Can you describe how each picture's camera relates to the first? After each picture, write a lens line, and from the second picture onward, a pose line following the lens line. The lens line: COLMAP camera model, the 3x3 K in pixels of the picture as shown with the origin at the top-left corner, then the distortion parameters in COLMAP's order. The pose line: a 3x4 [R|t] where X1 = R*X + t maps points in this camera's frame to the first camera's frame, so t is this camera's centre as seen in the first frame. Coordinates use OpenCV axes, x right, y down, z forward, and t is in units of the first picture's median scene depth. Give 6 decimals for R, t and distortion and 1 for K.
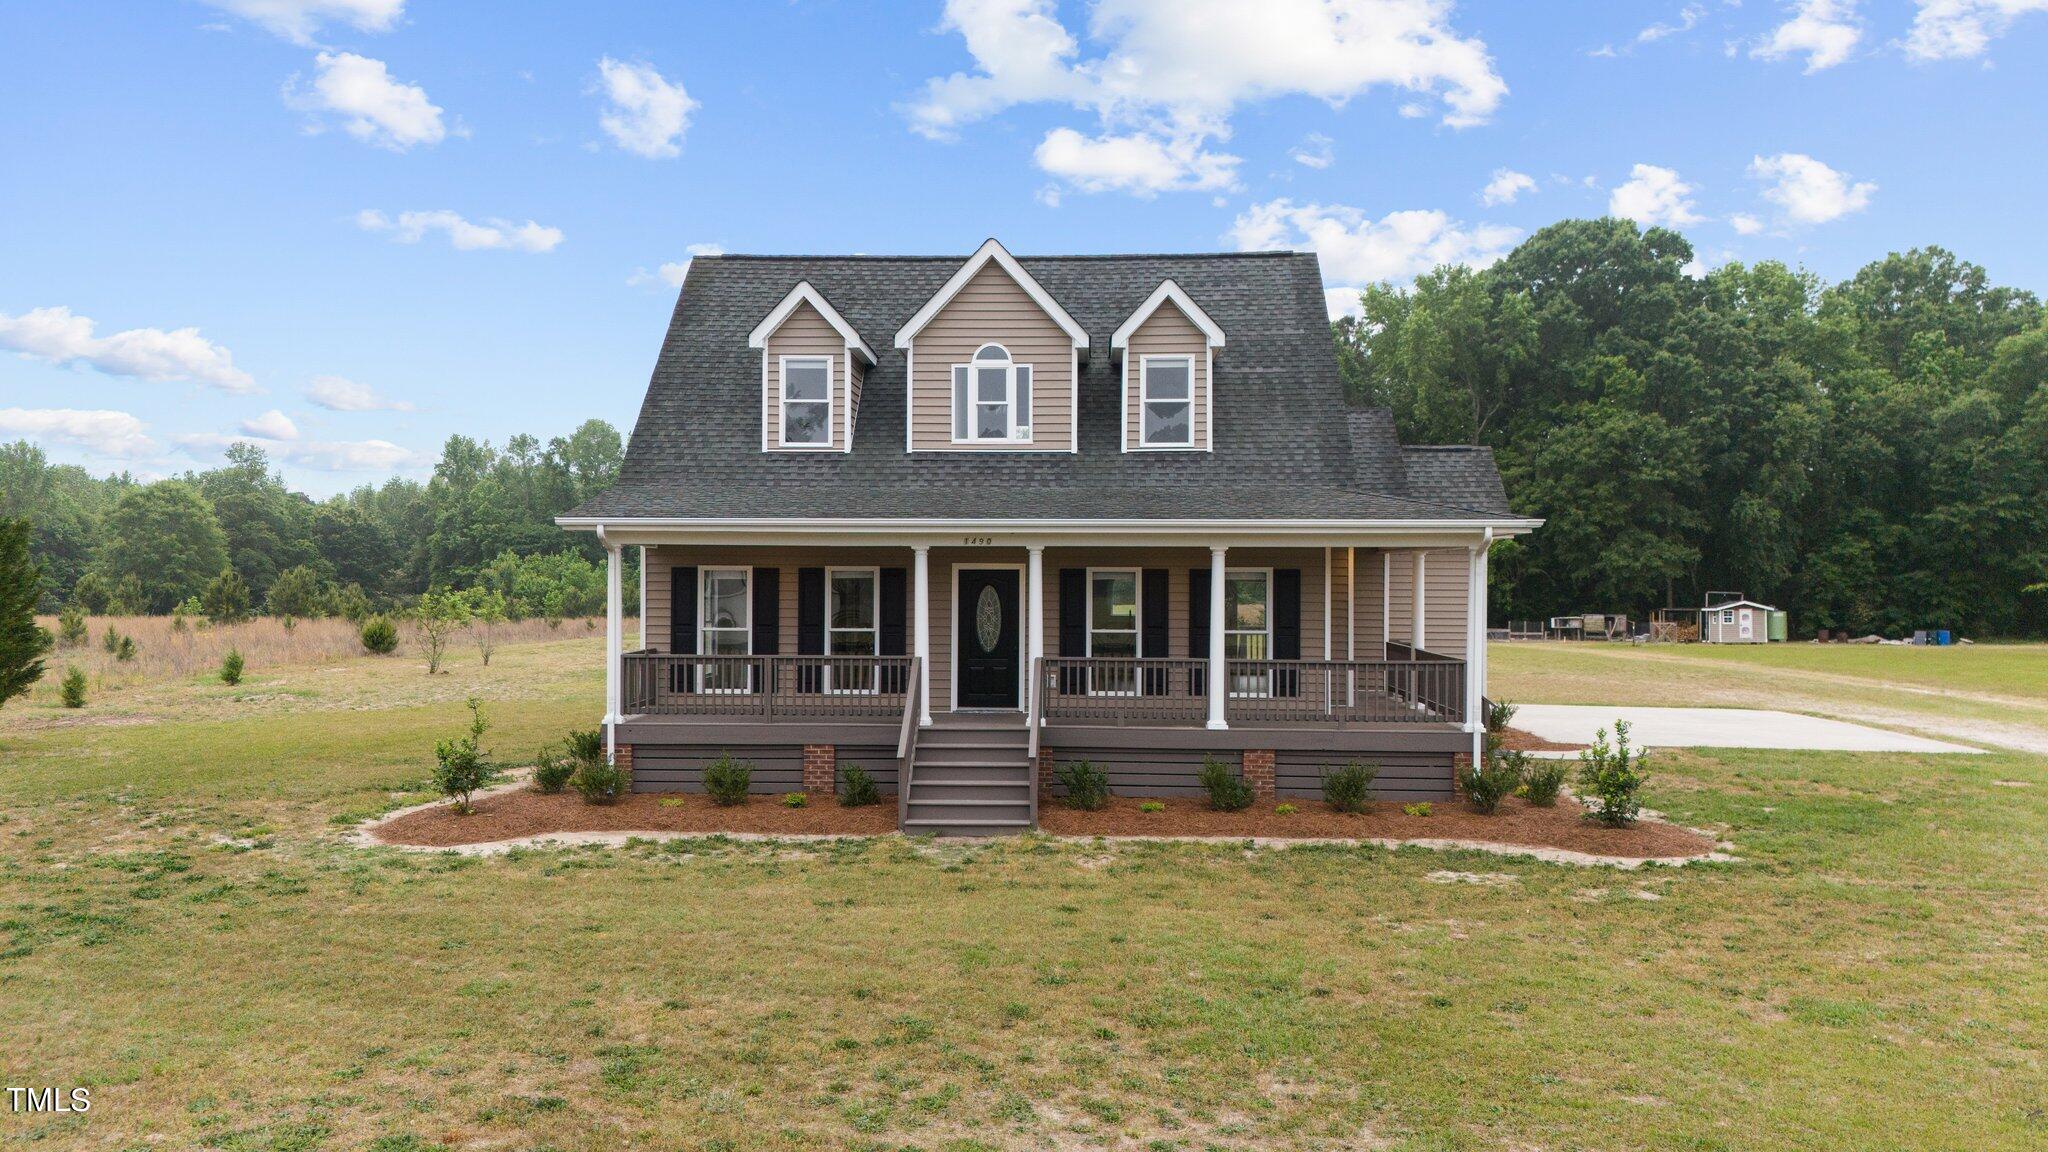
lens RADIAL K [[1546.0, 0, 1037.3], [0, 1546.0, 577.2], [0, 0, 1]] dist [0.035838, -0.016539]
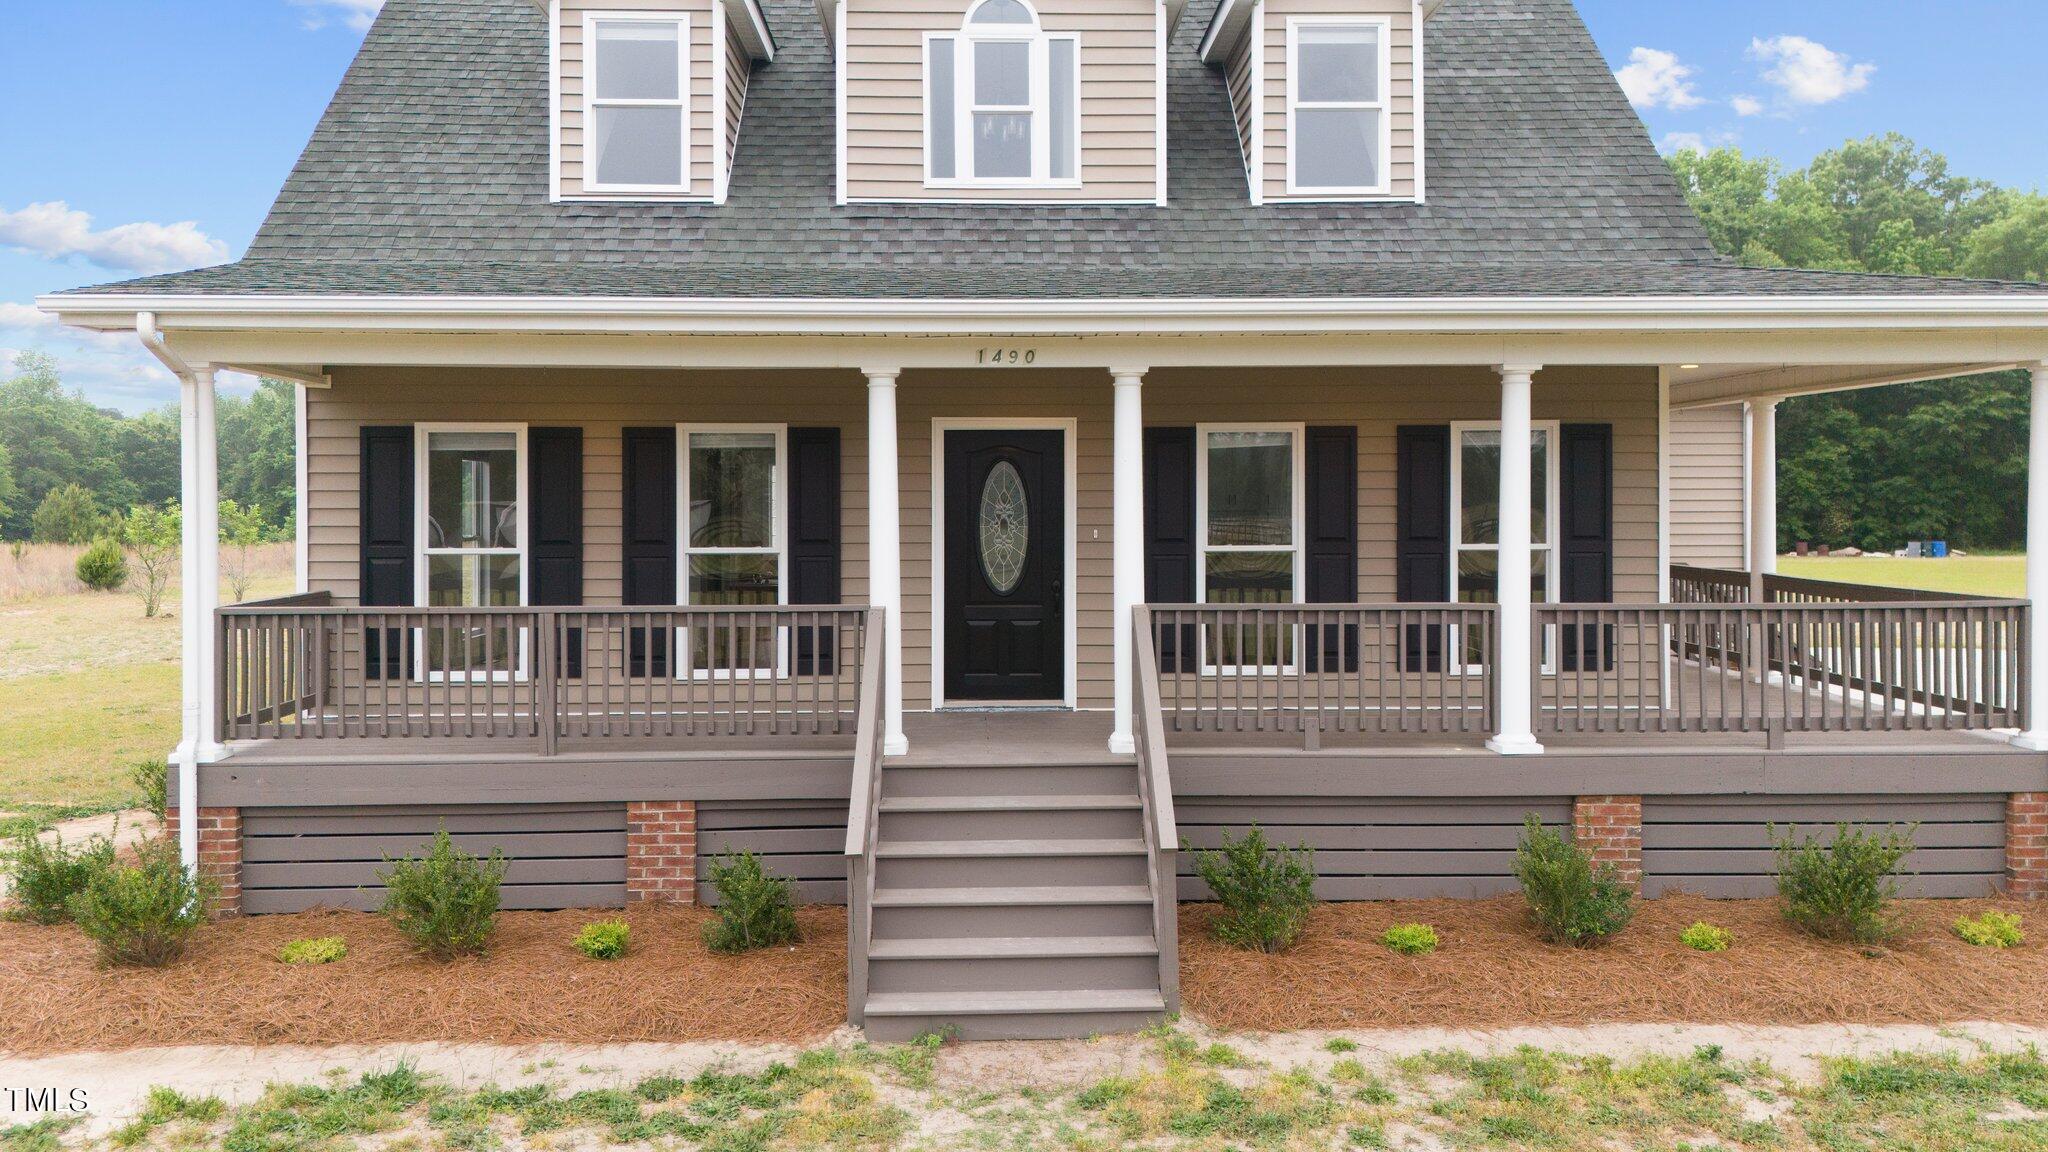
lens RADIAL K [[1546.0, 0, 1034.2], [0, 1546.0, 498.0], [0, 0, 1]] dist [0.035838, -0.016539]
pose [[0.997052, -0.007119, 0.076402, -0.059226], [0.007117, 0.999975, 0.000292, 0.017472], [-0.076402, 0.000253, 0.997077, 0.483638]]
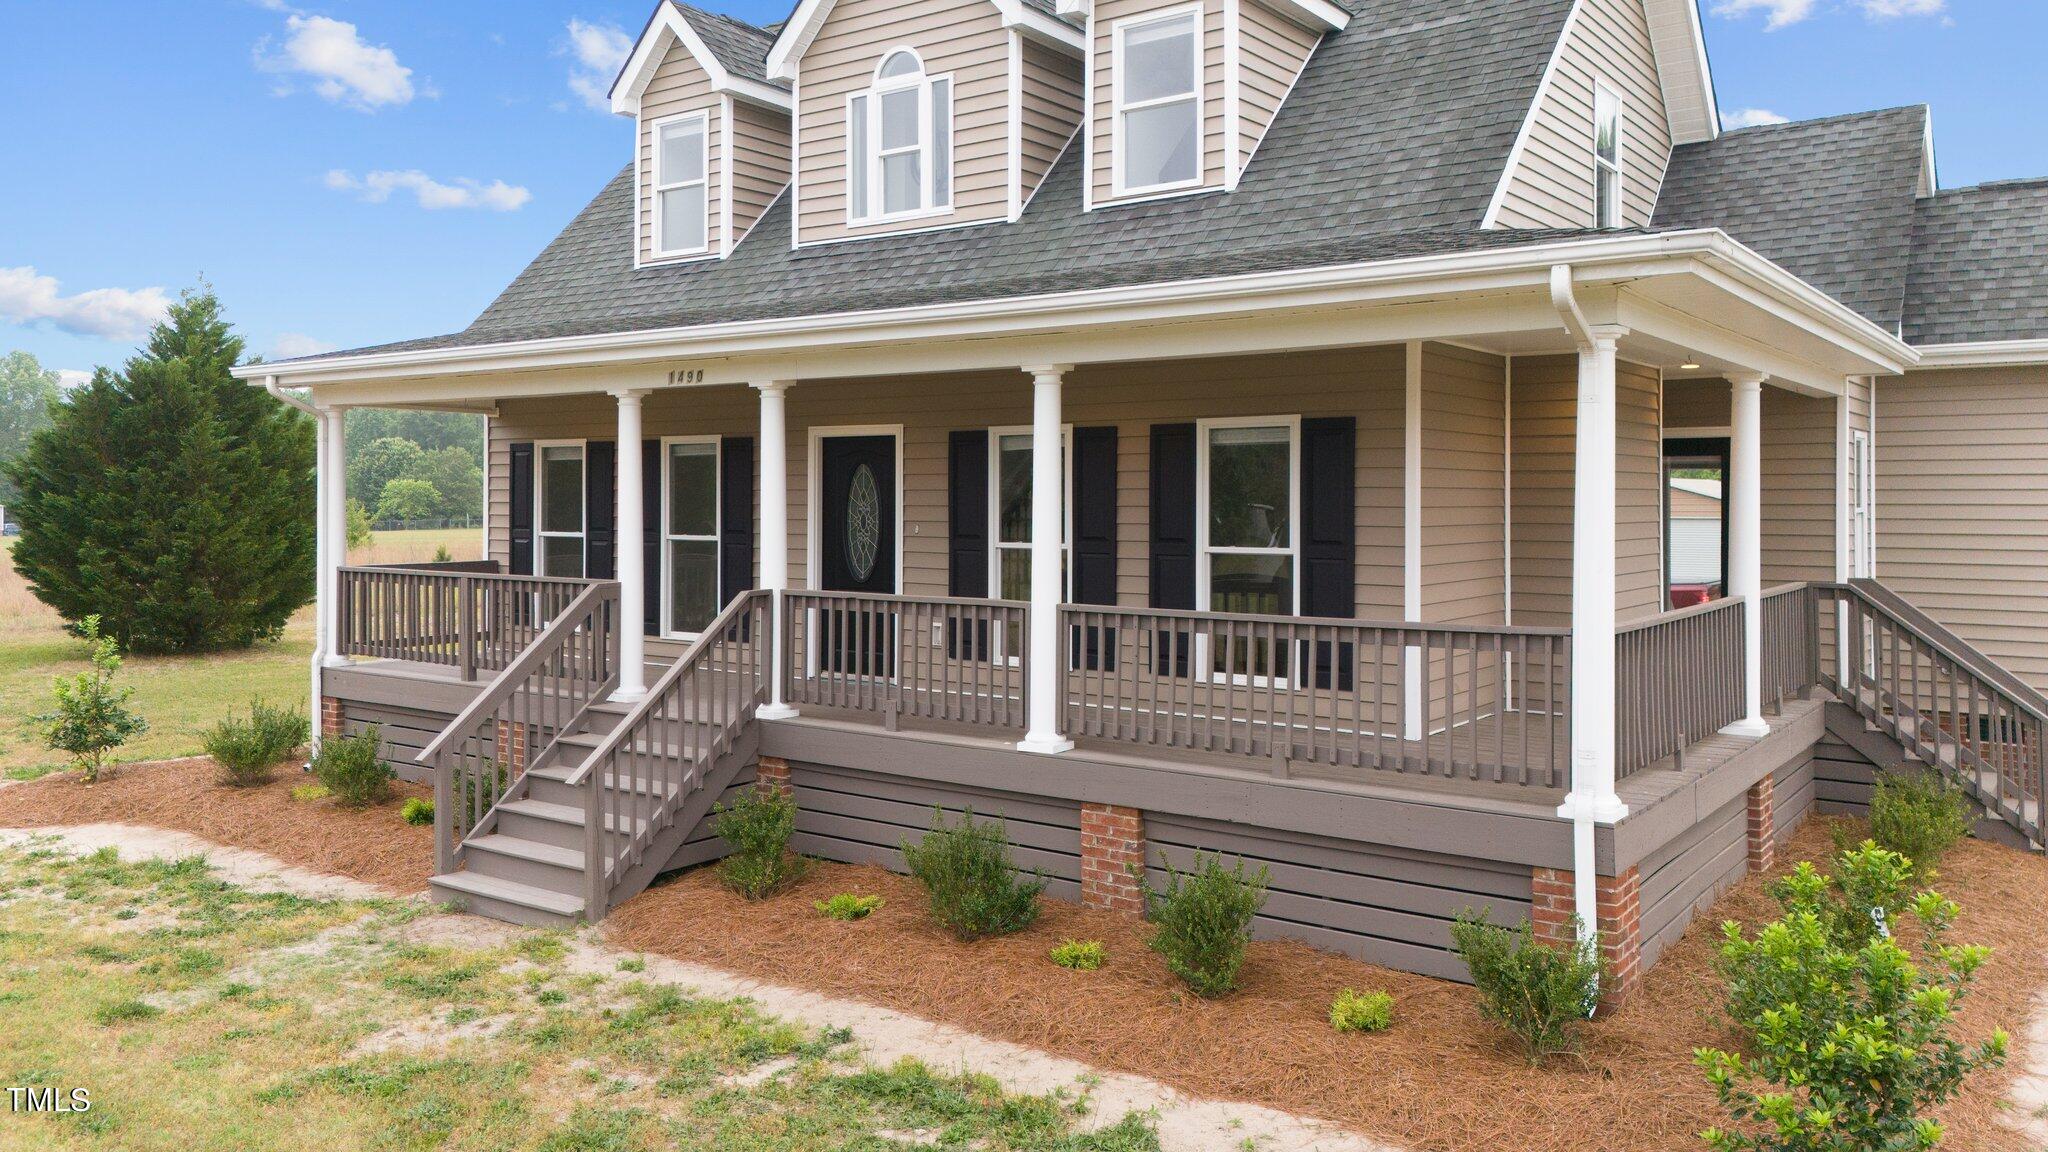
lens RADIAL K [[1546.0, 0, 1045.8], [0, 1546.0, 495.5], [0, 0, 1]] dist [0.035838, -0.016539]
pose [[0.838835, -0.003281, -0.544376, 0.332353], [-0.008225, 0.999791, -0.018701, 0.027044], [0.544324, 0.020164, 0.838633, 0.546671]]
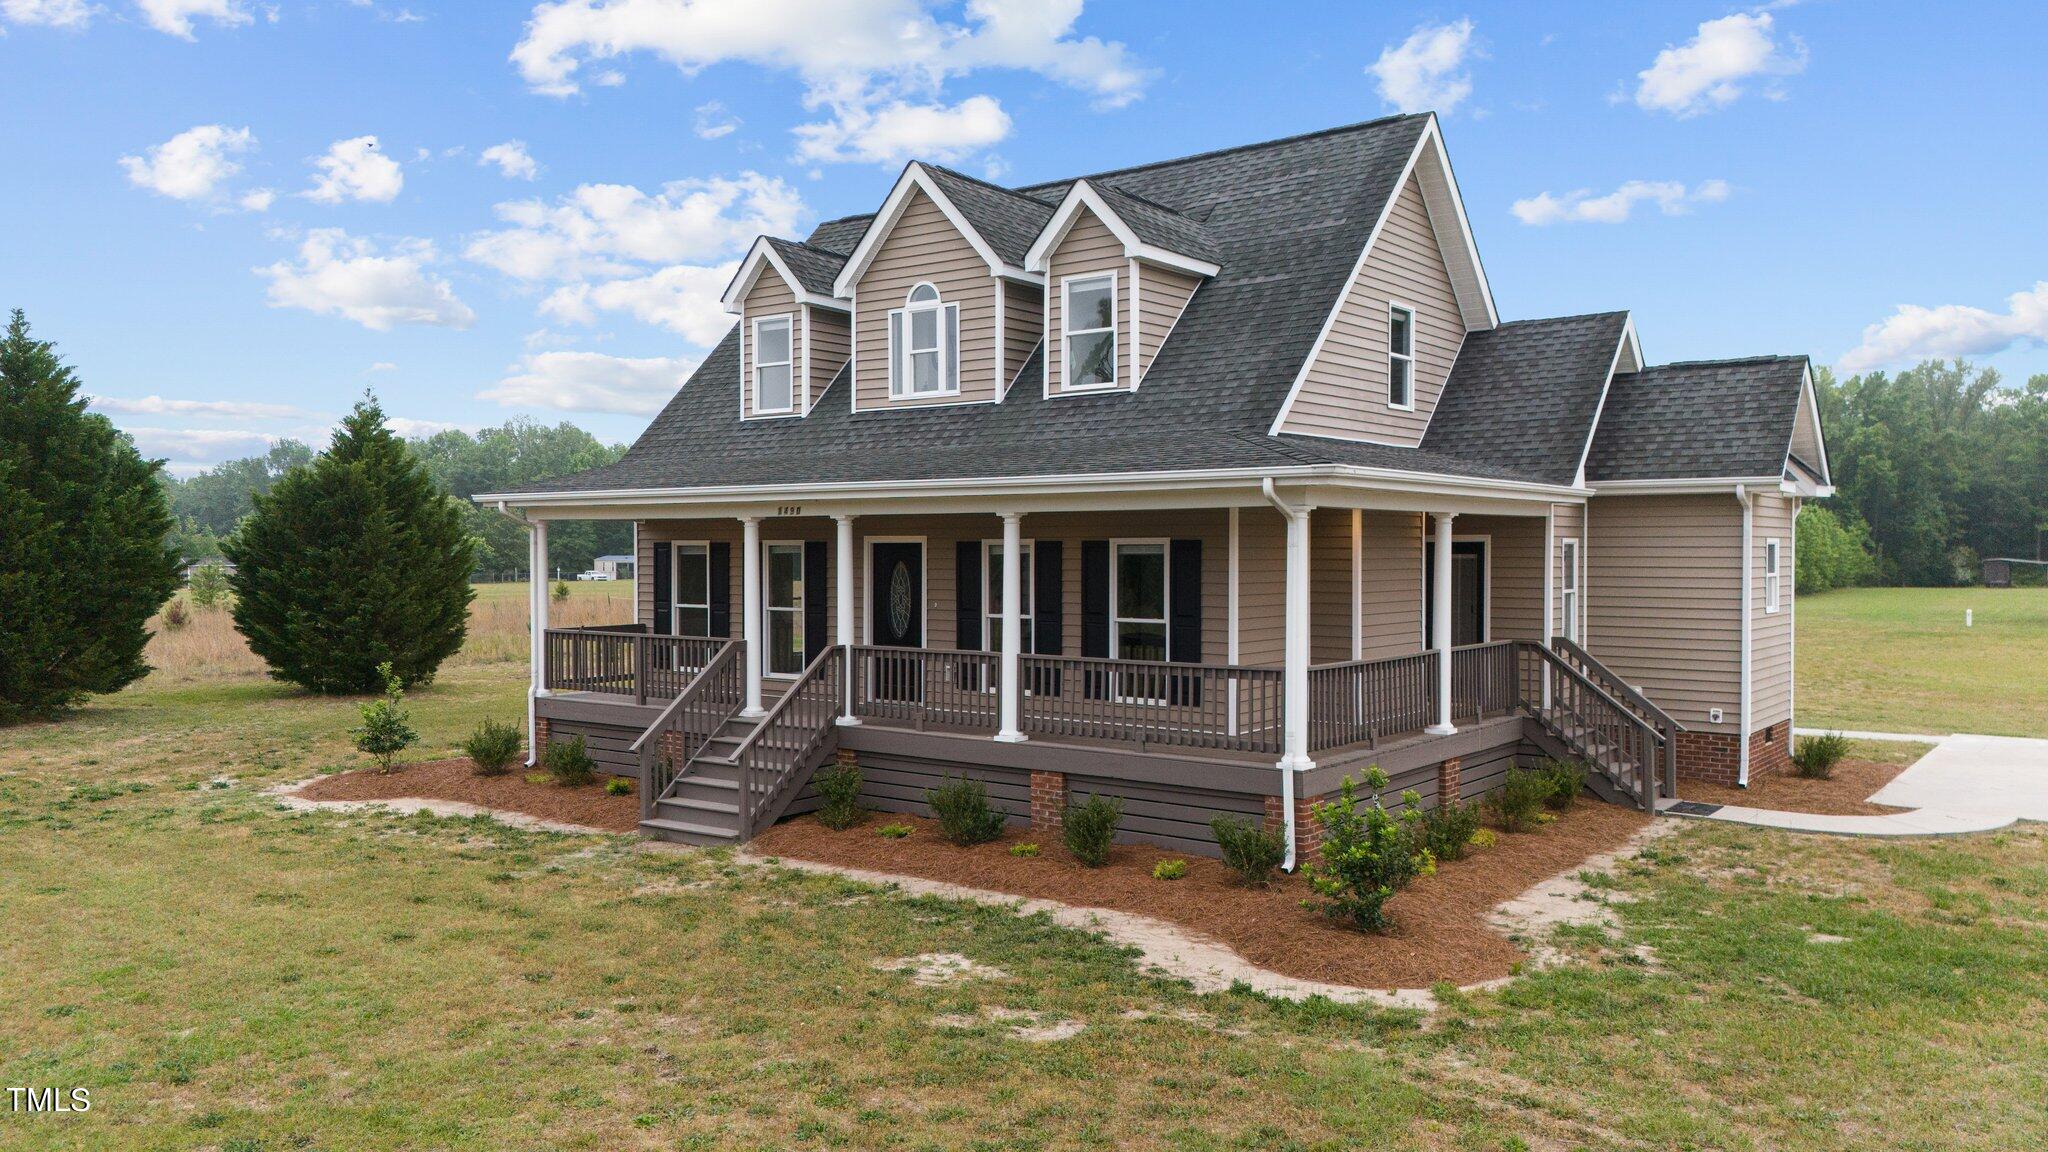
lens RADIAL K [[1546.0, 0, 1041.1], [0, 1546.0, 569.0], [0, 0, 1]] dist [0.035838, -0.016539]
pose [[0.826931, 0.003444, -0.562293, 0.512434], [-0.006655, 0.999971, -0.003662, 0.012076], [0.562264, 0.006770, 0.826930, 0.322359]]
